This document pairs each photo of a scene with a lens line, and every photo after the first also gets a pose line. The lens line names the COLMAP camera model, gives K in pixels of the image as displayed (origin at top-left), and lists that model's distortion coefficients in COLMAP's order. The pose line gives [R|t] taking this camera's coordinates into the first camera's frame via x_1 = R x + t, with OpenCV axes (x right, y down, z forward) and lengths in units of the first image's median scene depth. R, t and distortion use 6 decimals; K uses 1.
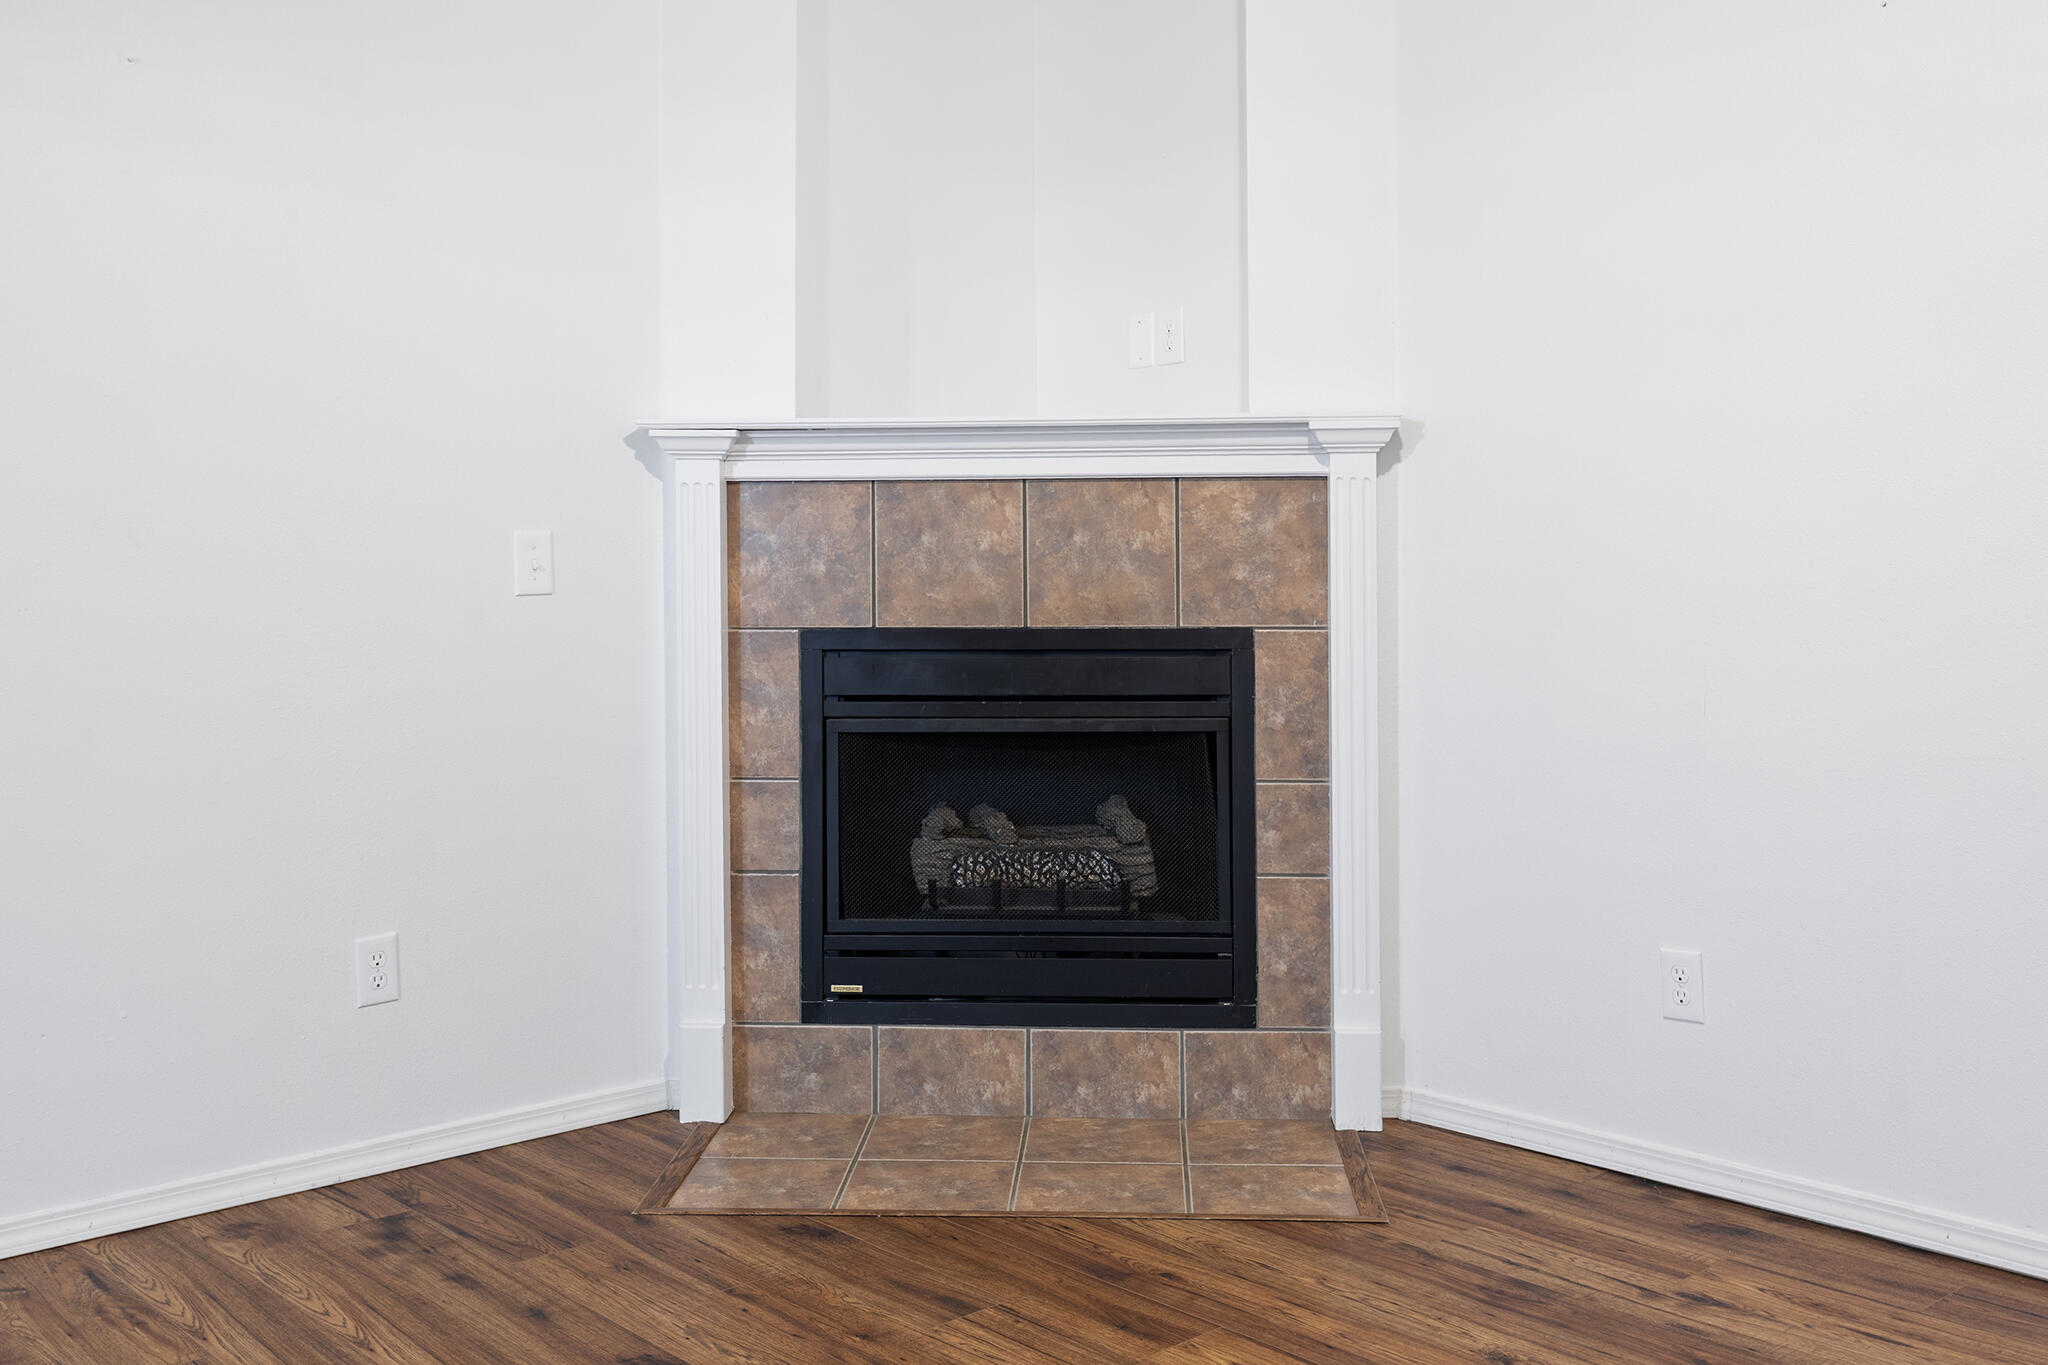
lens RADIAL K [[2003.6, 0, 1005.0], [0, 2003.6, 516.9], [0, 0, 1]] dist [0.011633, 0.000000]
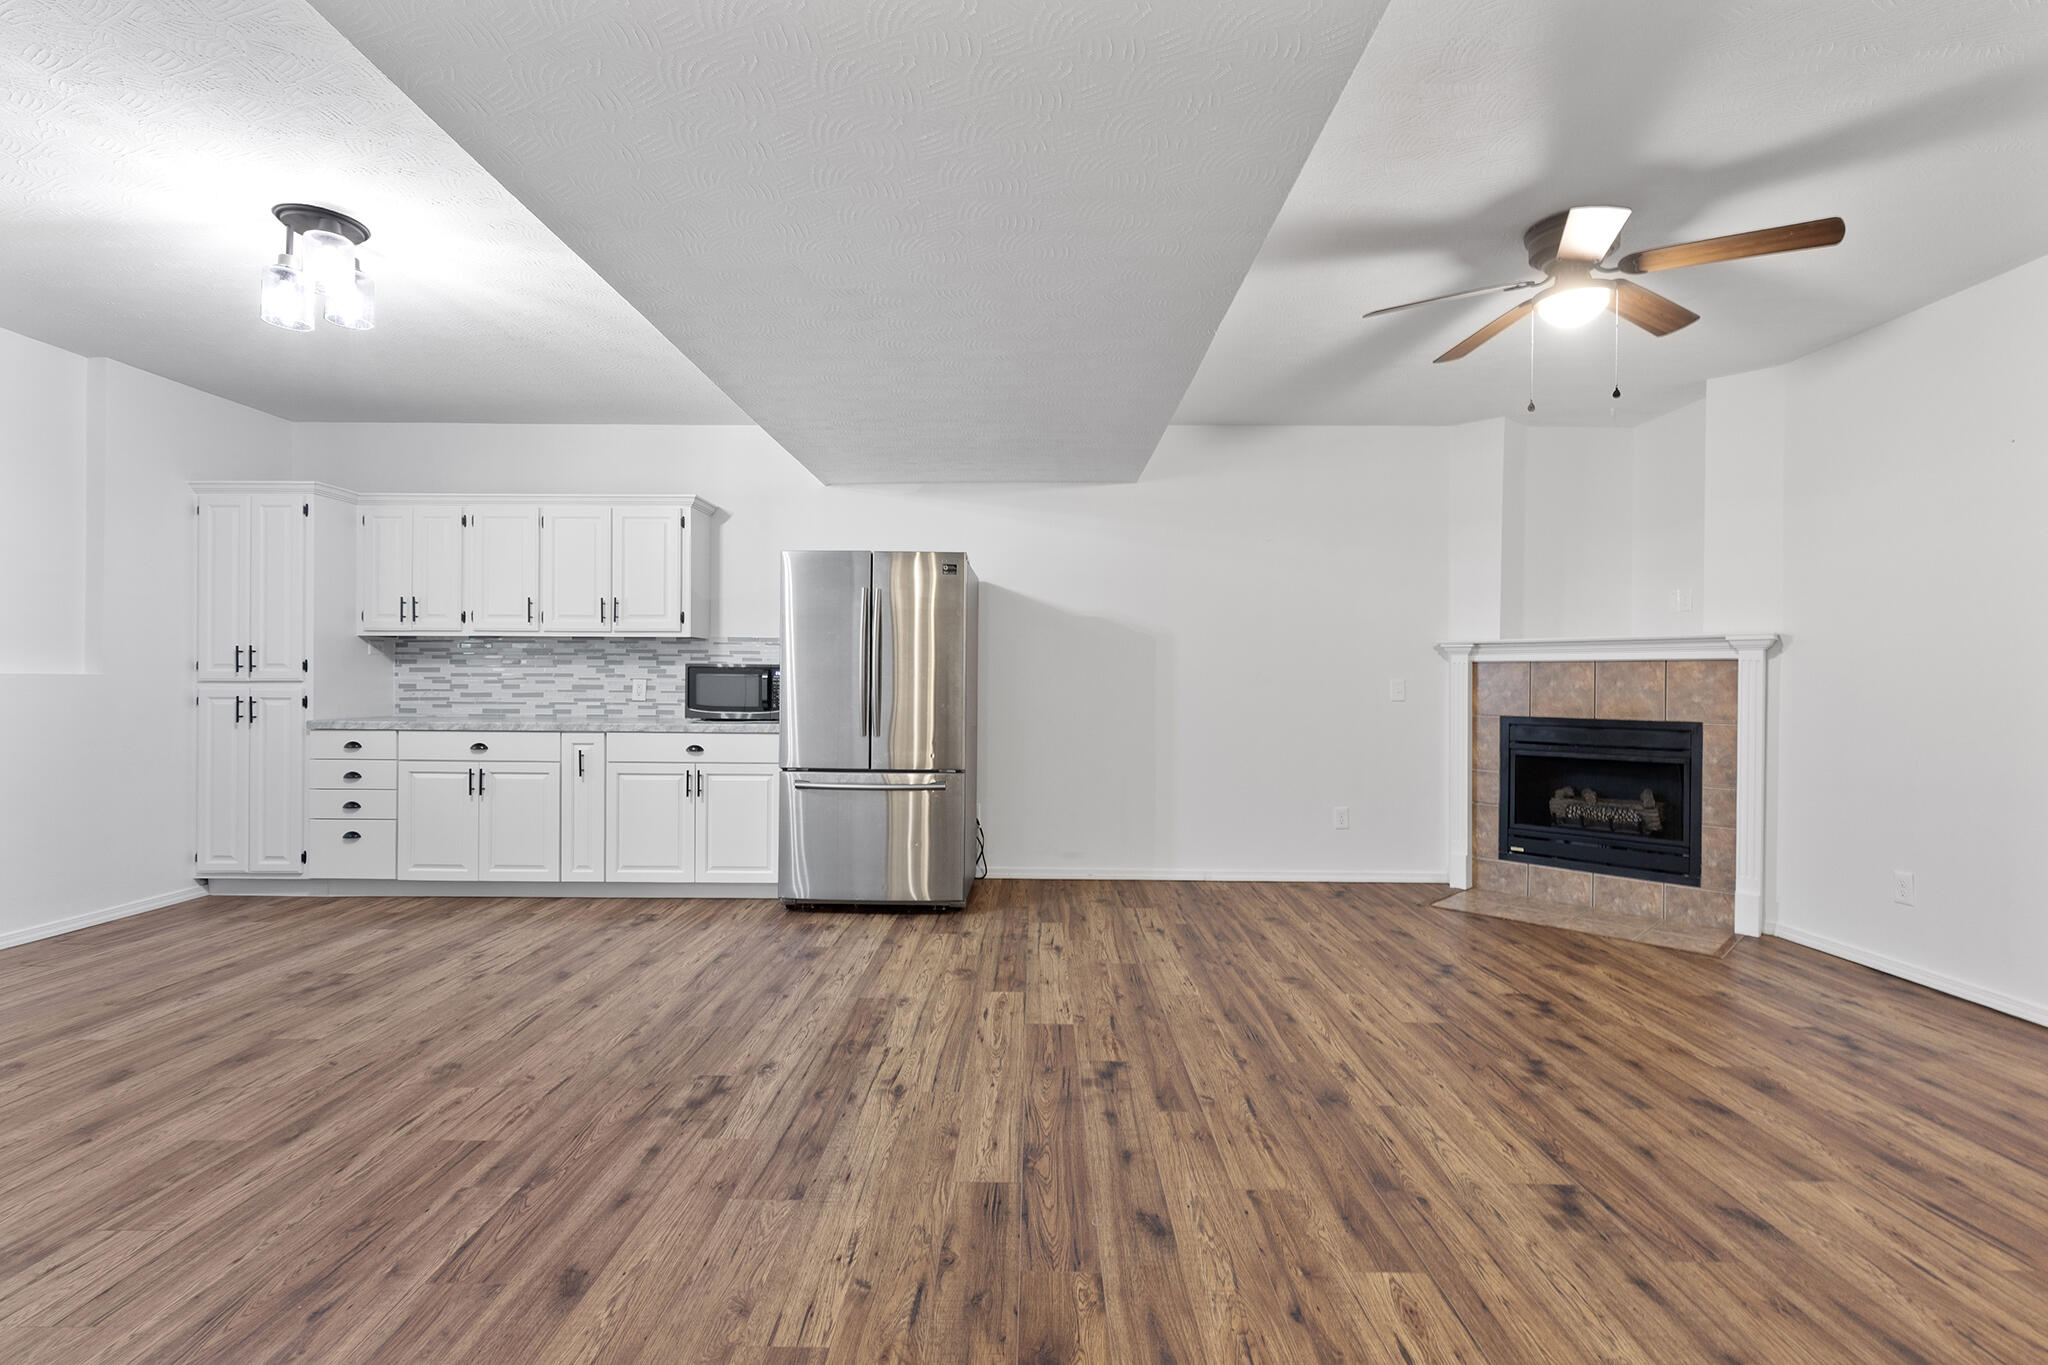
lens RADIAL K [[911.9, 0, 1040.0], [0, 911.9, 689.9], [0, 0, 1]] dist [0.003917, 0.000478]
pose [[0.748303, 0.017964, -0.663114, 0.255296], [-0.002138, 0.999693, 0.024669, -0.009046], [0.663353, -0.017043, 0.748112, -0.350410]]
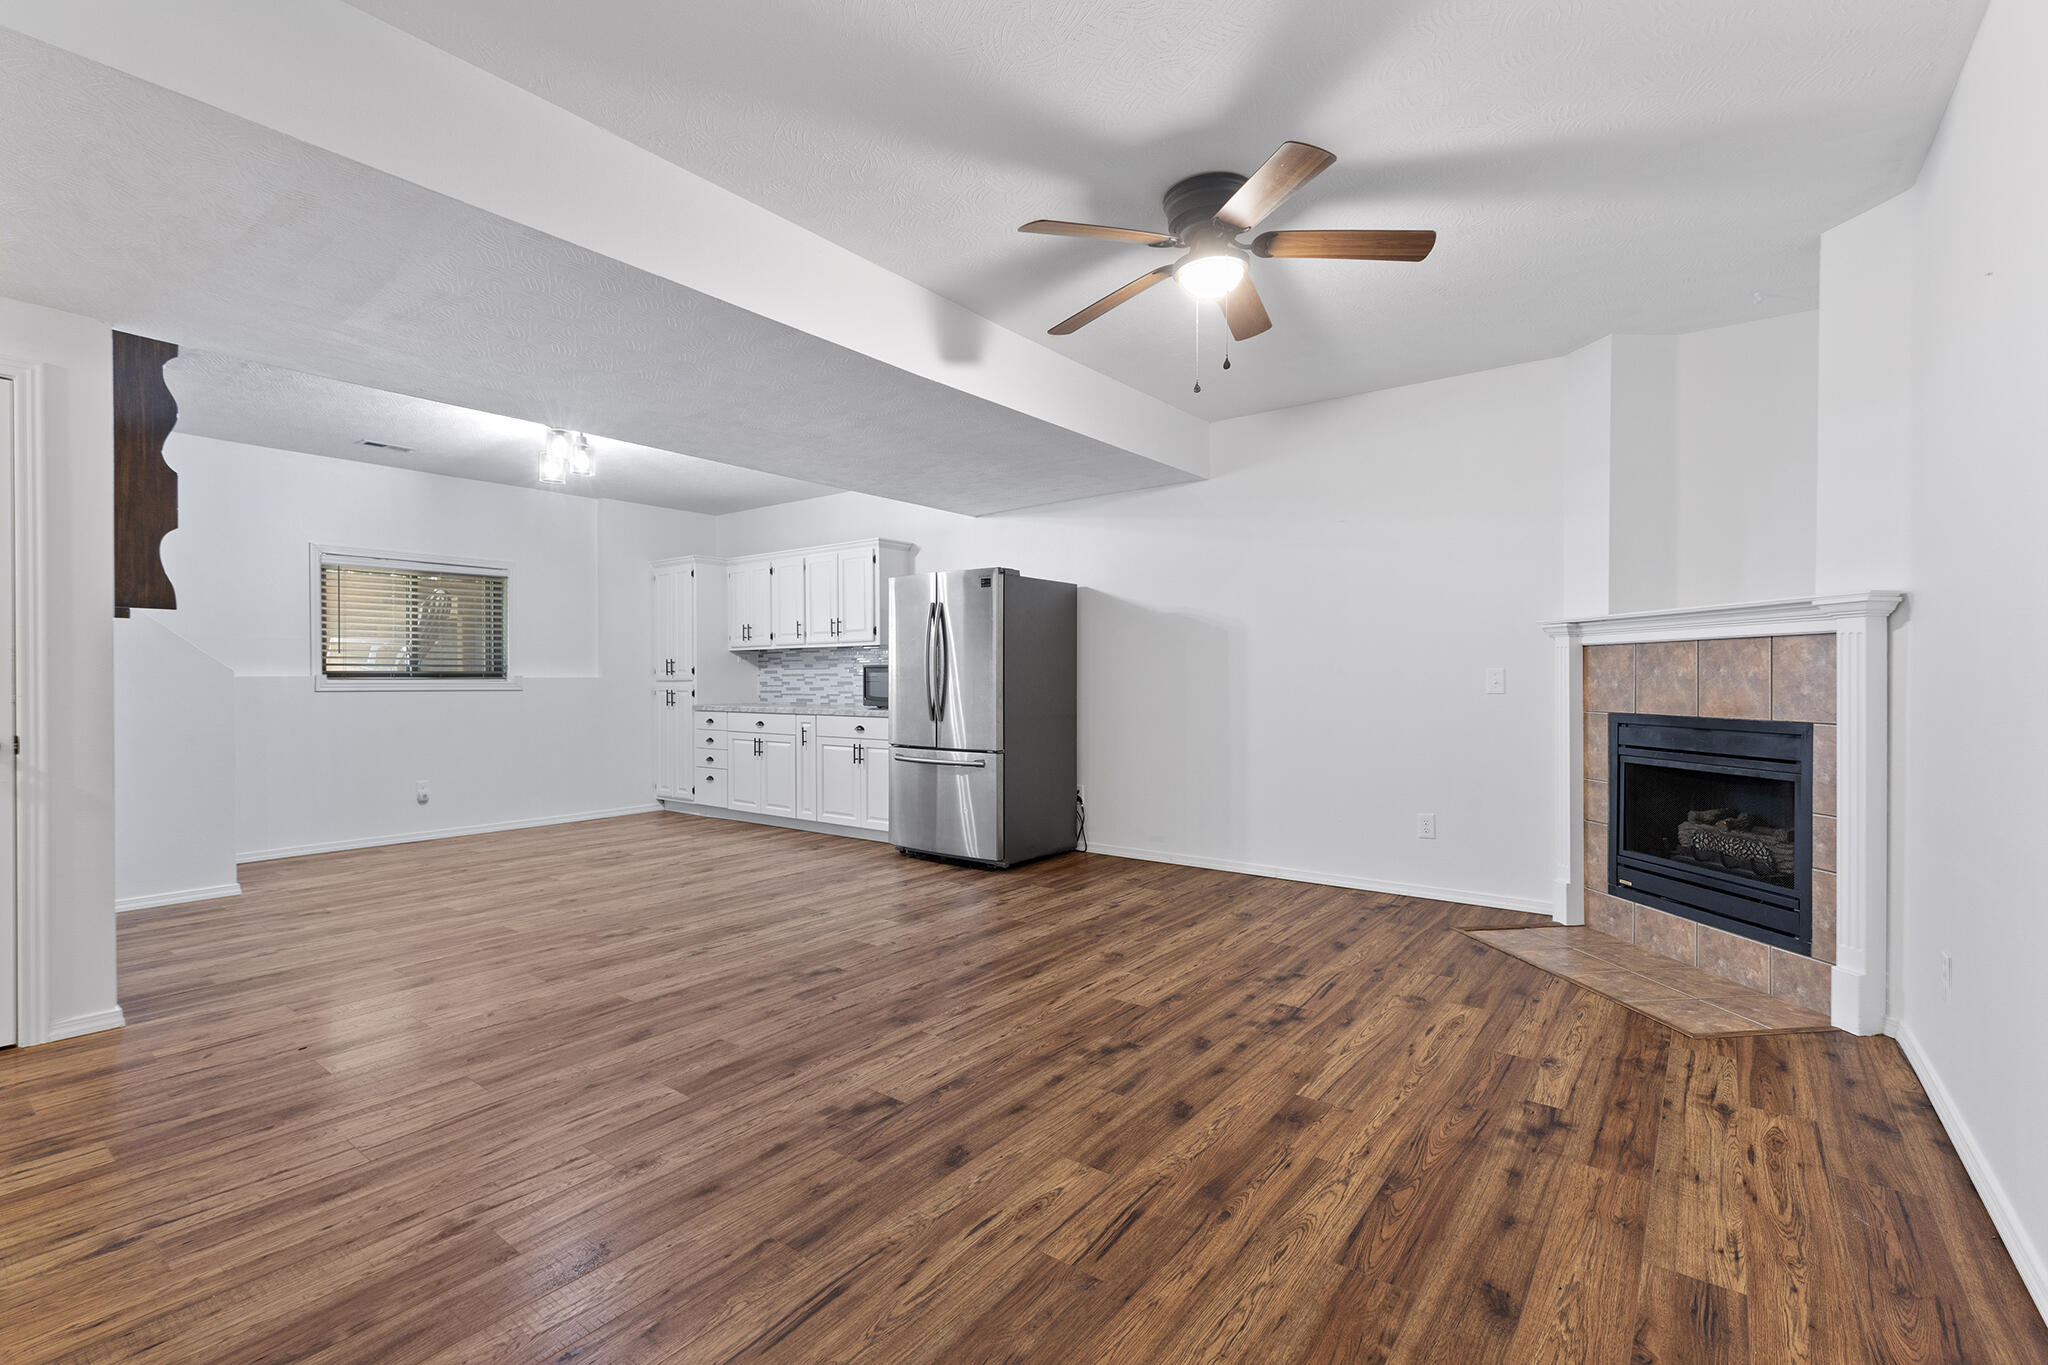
lens RADIAL K [[911.9, 0, 1044.1], [0, 911.9, 704.3], [0, 0, 1]] dist [0.003917, 0.000478]
pose [[0.207869, 0.034729, -0.977540, 0.741269], [0.016690, 0.999098, 0.039044, -0.001613], [0.978014, -0.024431, 0.207102, 0.203578]]
